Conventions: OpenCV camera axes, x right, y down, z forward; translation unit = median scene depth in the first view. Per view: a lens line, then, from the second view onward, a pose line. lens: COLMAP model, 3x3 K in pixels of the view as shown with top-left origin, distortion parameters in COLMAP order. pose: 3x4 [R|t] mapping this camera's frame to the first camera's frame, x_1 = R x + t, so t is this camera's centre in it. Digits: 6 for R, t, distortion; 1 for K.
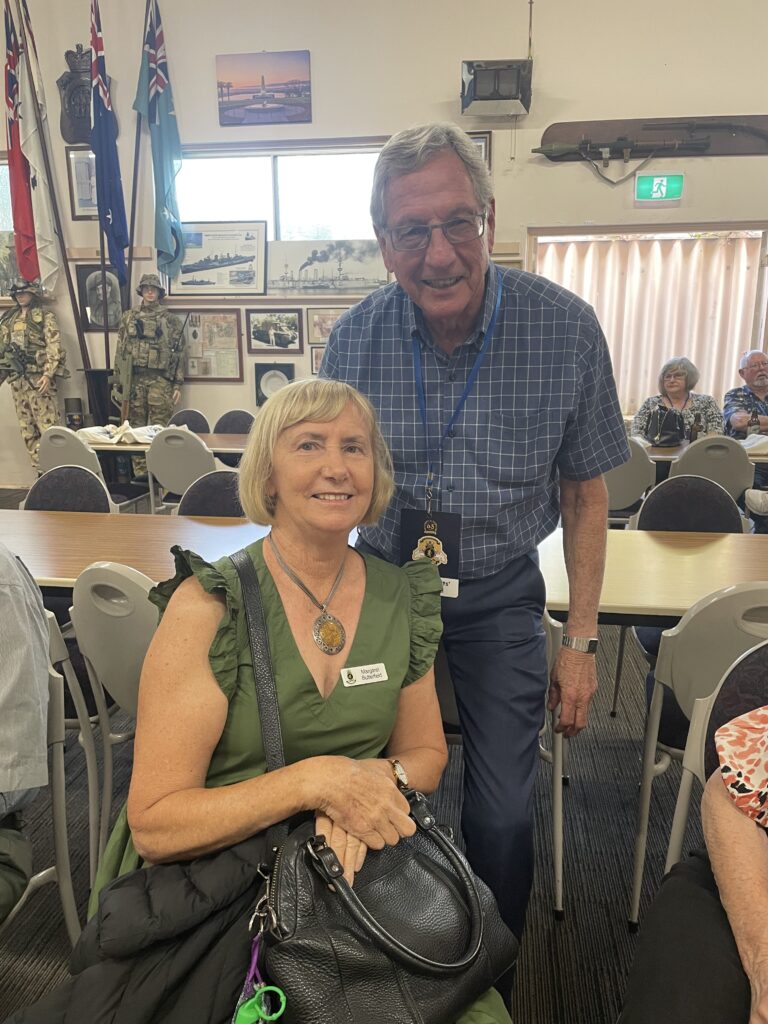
lens RADIAL K [[779.9, 0, 384.0], [0, 779.9, 512.0], [0, 0, 1]] dist [0.085816, -0.116670]
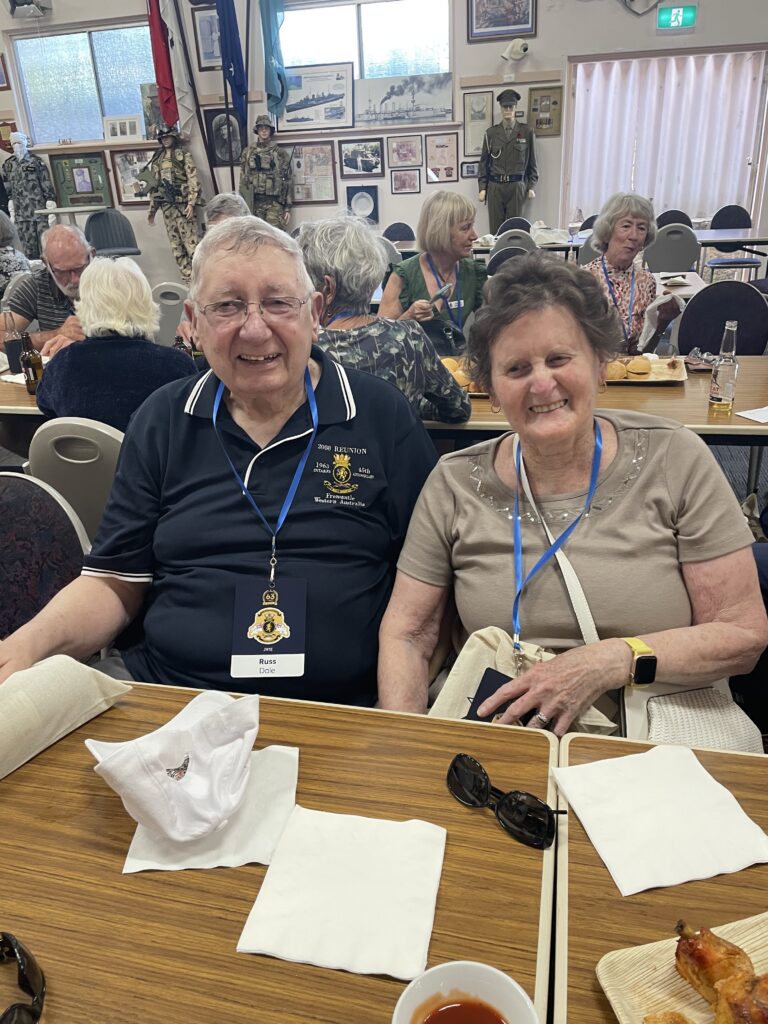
lens RADIAL K [[774.4, 0, 377.5], [0, 774.4, 516.5], [0, 0, 1]] dist [0.082395, -0.106817]
pose [[0.994867, -0.003656, -0.101124, 0.010290], [0.025239, 0.976728, 0.212991, 0.062335], [0.097992, -0.214450, 0.971807, -0.339378]]
